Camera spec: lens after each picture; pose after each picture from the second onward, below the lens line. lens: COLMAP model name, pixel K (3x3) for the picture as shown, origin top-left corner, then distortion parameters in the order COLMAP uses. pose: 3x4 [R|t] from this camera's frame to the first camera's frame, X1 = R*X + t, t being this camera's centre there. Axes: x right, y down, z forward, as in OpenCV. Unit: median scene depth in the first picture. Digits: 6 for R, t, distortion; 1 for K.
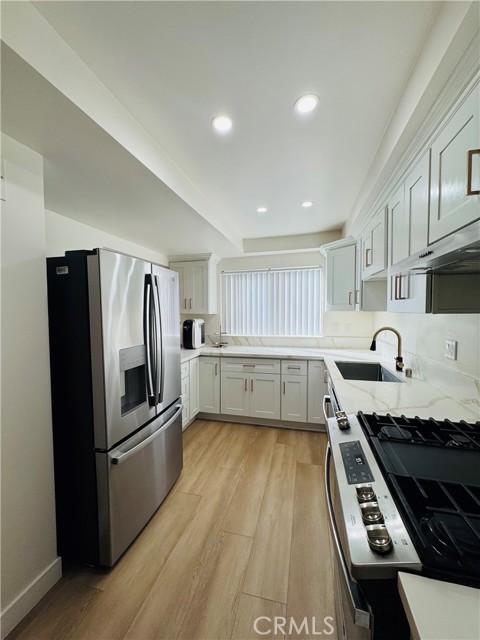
lens RADIAL K [[259.2, 0, 242.7], [0, 259.2, 321.6], [0, 0, 1]] dist [0.000385, 0.000271]
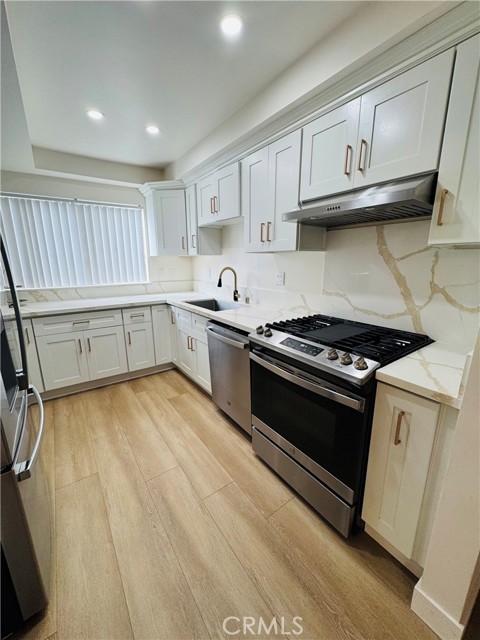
lens RADIAL K [[259.2, 0, 242.7], [0, 259.2, 321.6], [0, 0, 1]] dist [0.000385, 0.000271]
pose [[0.632667, -0.173705, 0.754691, -0.302294], [0.034040, 0.979815, 0.196985, 0.027732], [-0.773676, -0.098936, 0.625810, 0.110444]]
